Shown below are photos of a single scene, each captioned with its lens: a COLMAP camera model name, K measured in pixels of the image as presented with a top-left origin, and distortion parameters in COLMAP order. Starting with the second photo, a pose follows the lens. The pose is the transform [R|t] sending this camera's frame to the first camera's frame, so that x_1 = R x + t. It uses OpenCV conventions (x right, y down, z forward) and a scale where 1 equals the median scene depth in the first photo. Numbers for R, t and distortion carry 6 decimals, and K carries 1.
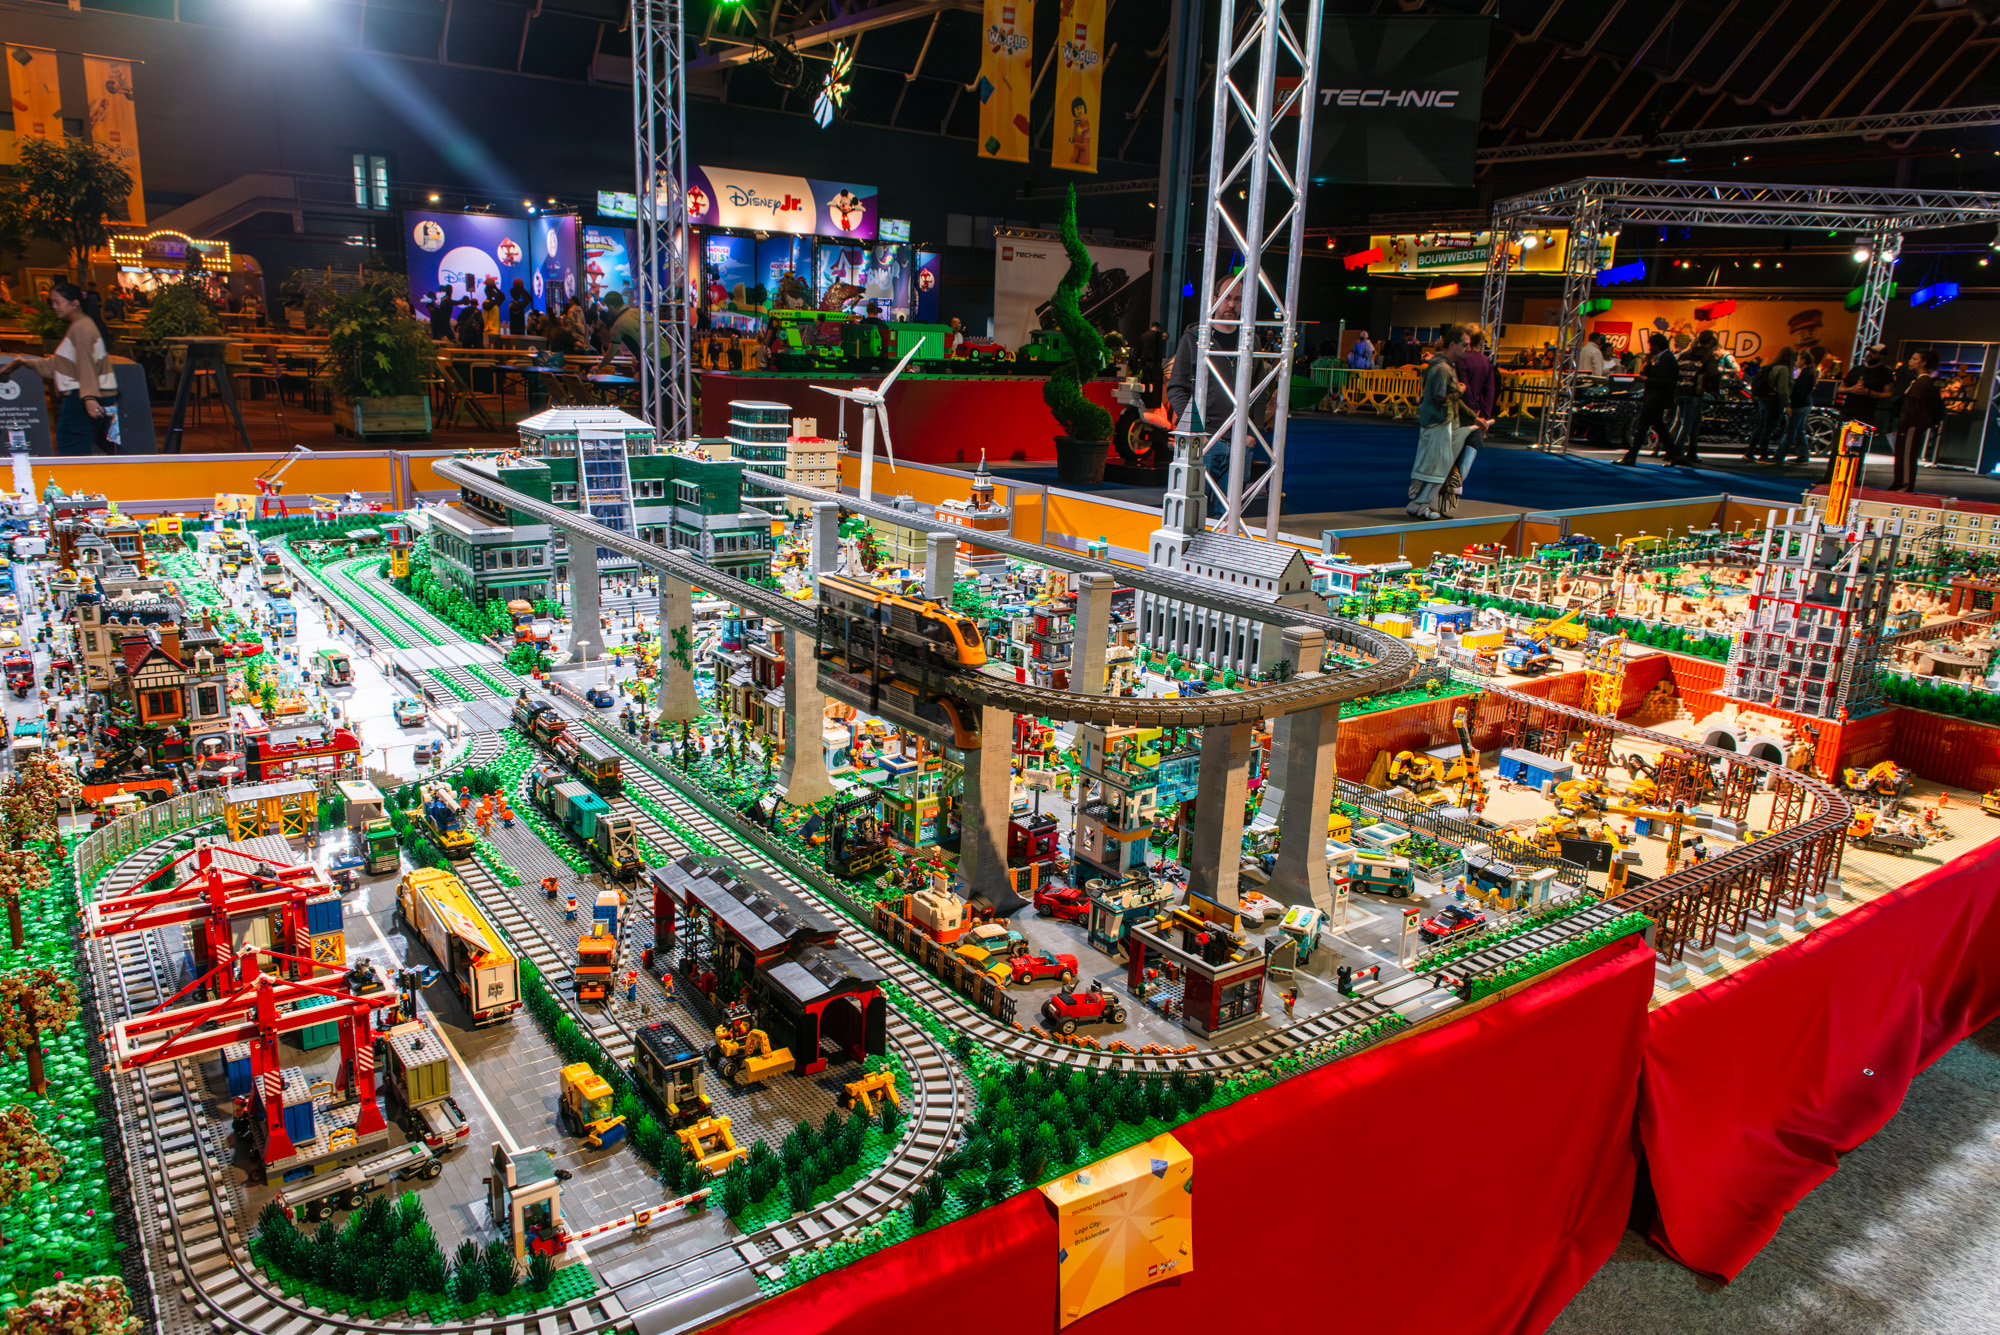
lens RADIAL K [[1333.8, 0, 1003.5], [0, 1333.8, 668.1], [0, 0, 1]] dist [0.007640, -0.011156]
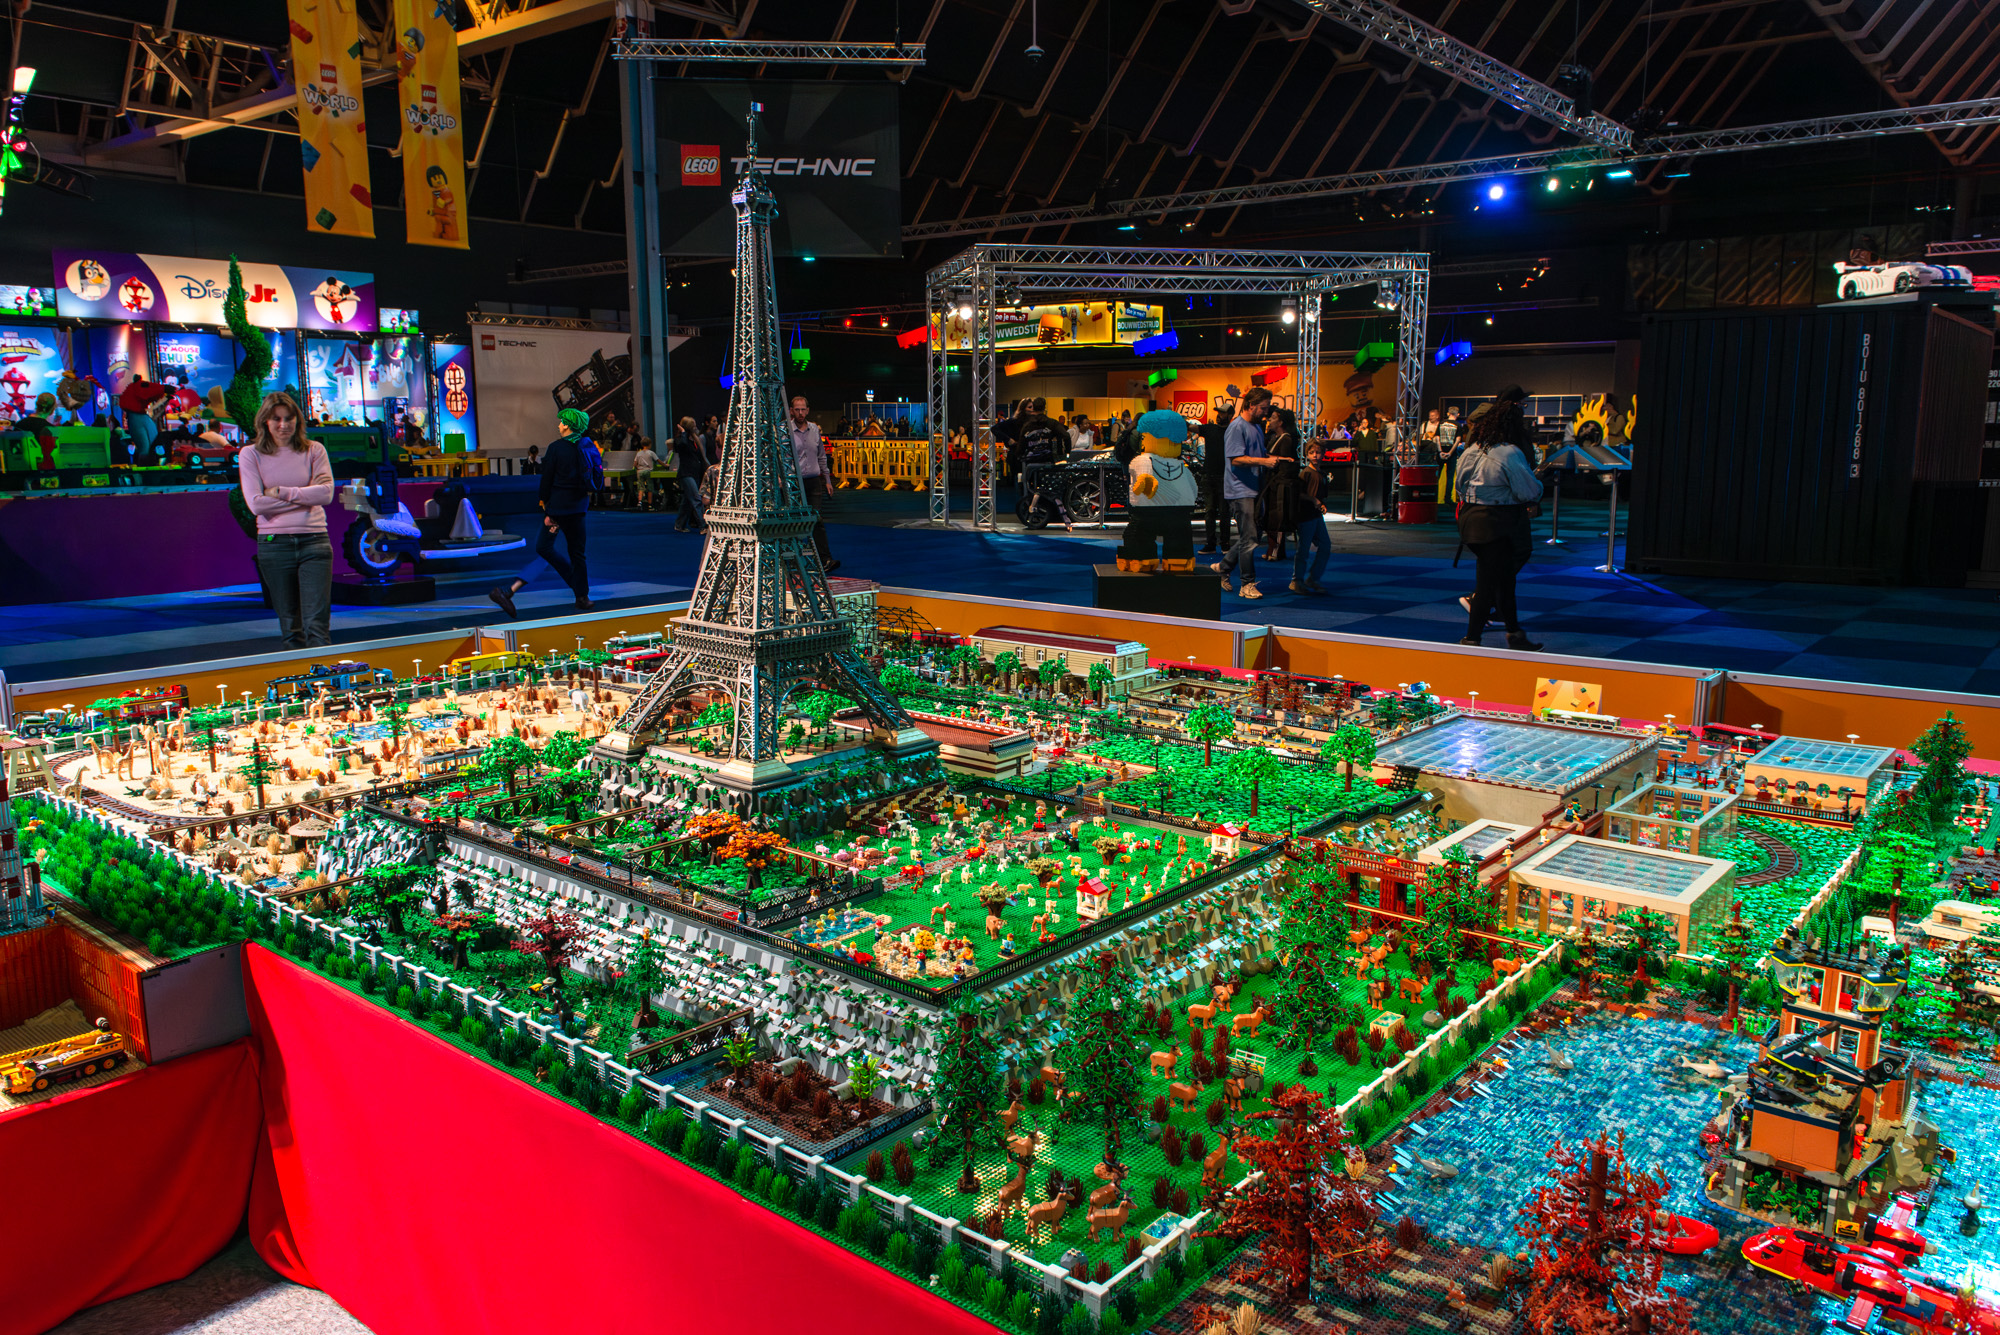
lens RADIAL K [[1419.1, 0, 1003.7], [0, 1419.1, 670.2], [0, 0, 1]] dist [0.003170, -0.003557]
pose [[0.969191, -0.084943, 0.231201, 0.162327], [0.101203, 0.993092, -0.059379, -0.002115], [-0.224560, 0.080948, 0.971092, 0.028671]]
